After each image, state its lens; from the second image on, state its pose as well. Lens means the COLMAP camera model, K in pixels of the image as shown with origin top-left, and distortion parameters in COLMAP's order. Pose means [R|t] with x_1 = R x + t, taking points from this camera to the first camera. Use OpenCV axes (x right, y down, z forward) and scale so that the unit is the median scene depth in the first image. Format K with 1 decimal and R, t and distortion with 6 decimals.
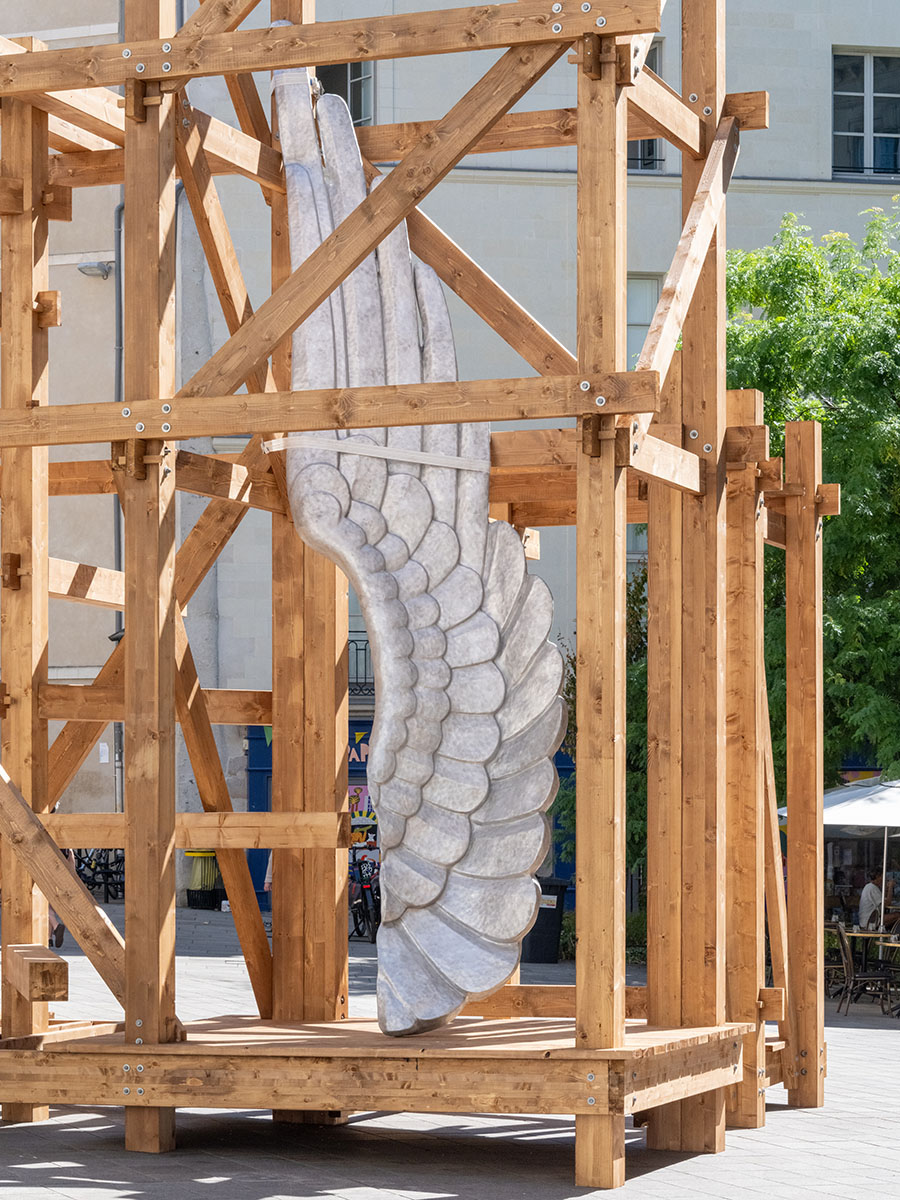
lens RADIAL K [[3073.1, 0, 449.7], [0, 3073.1, 784.0], [0, 0, 1]] dist [-0.029424, 0.372535]
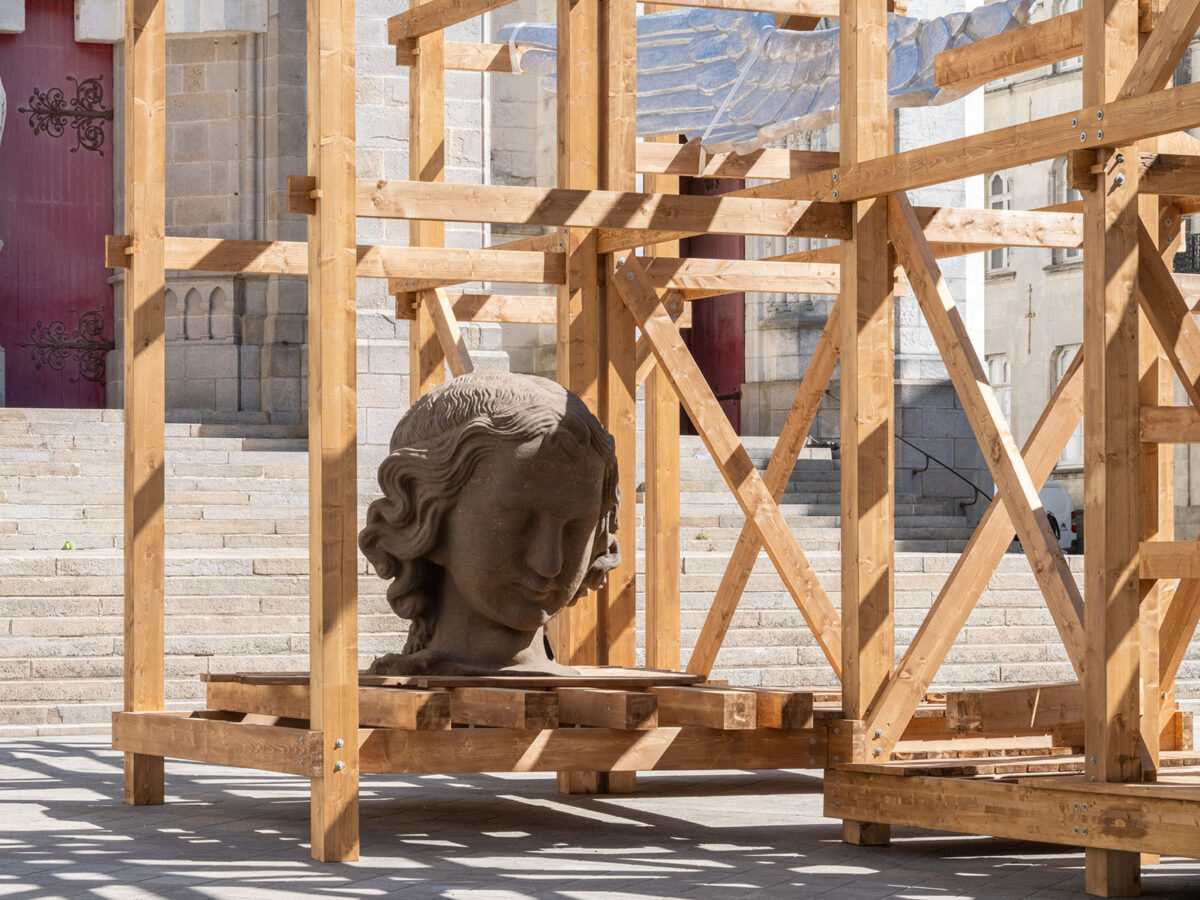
lens RADIAL K [[3544.6, 0, 600.0], [0, 3544.6, 450.0], [0, 0, 1]] dist [0.033749, -0.027187]
pose [[0.703949, -0.026196, -0.709767, 0.543813], [0.010778, 0.999599, -0.026204, 0.008273], [0.710168, 0.010797, 0.703949, 0.107597]]
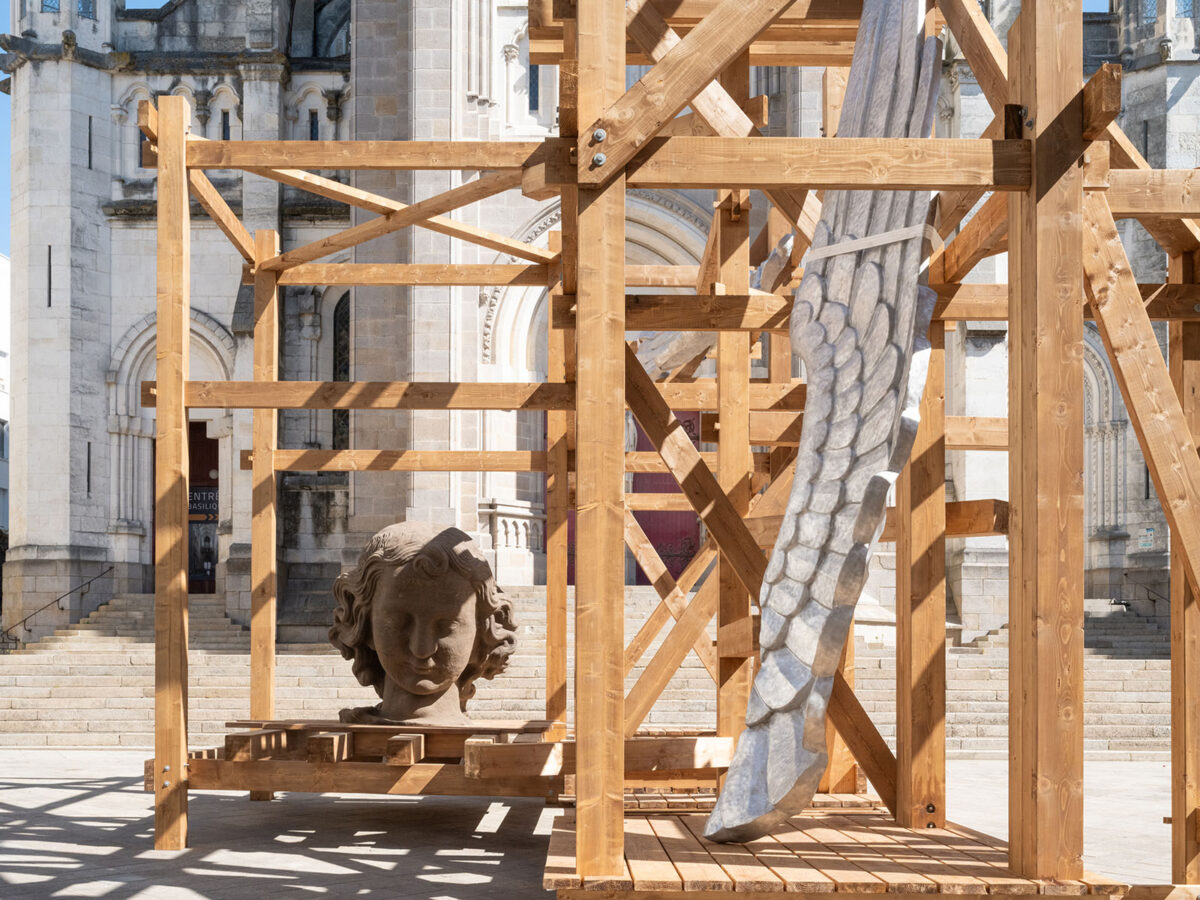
lens RADIAL K [[1452.2, 0, 600.8], [0, 1452.2, 622.3], [0, 0, 1]] dist [0.009351, 0.021098]
pose [[0.339917, -0.034314, -0.939829, 0.386672], [0.005485, 0.999389, -0.034505, 0.027304], [0.940440, 0.006573, 0.339897, 0.781821]]
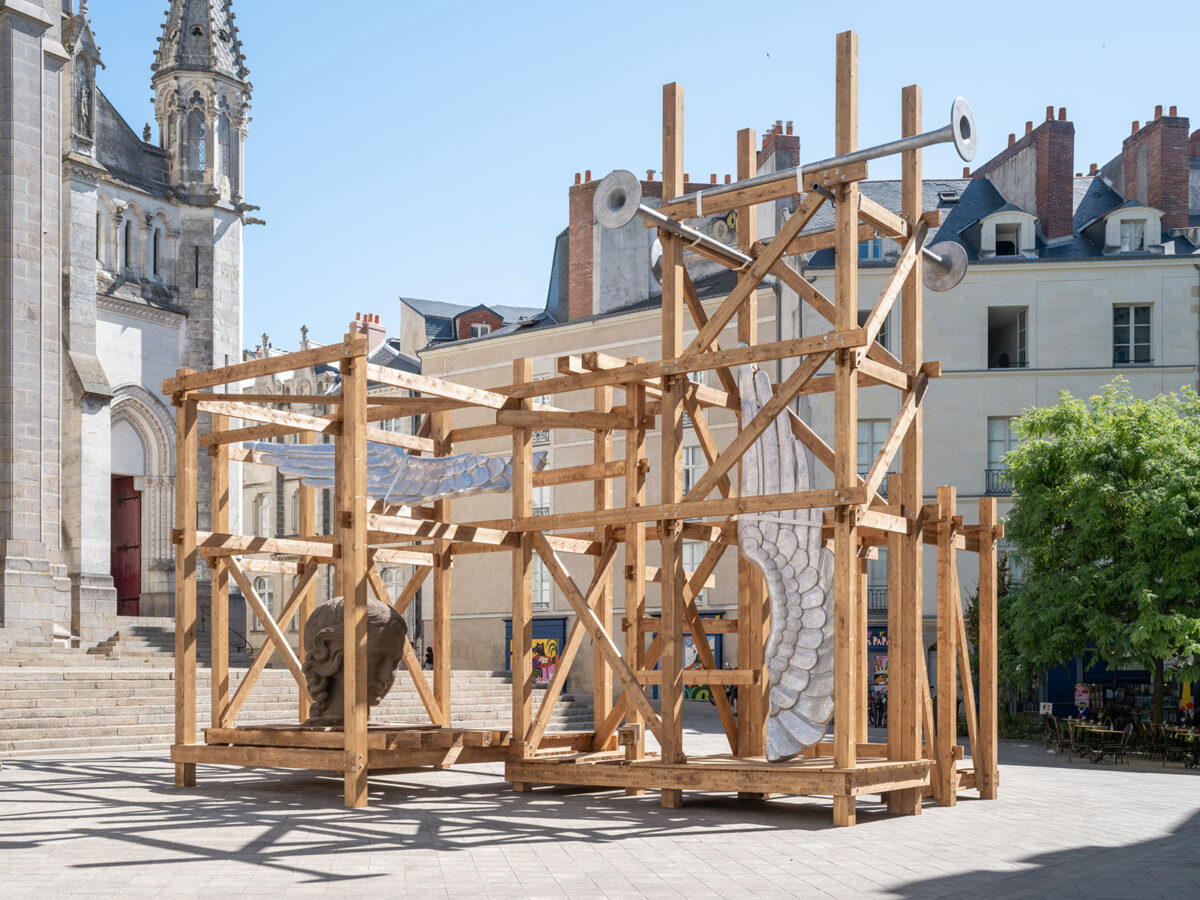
lens RADIAL K [[1452.2, 0, 600.8], [0, 1452.2, 622.3], [0, 0, 1]] dist [0.009351, 0.021098]
pose [[0.960873, -0.009620, -0.276821, 0.163526], [0.003576, 0.999744, -0.022331, -0.003061], [0.276965, 0.020467, 0.960662, -0.133030]]
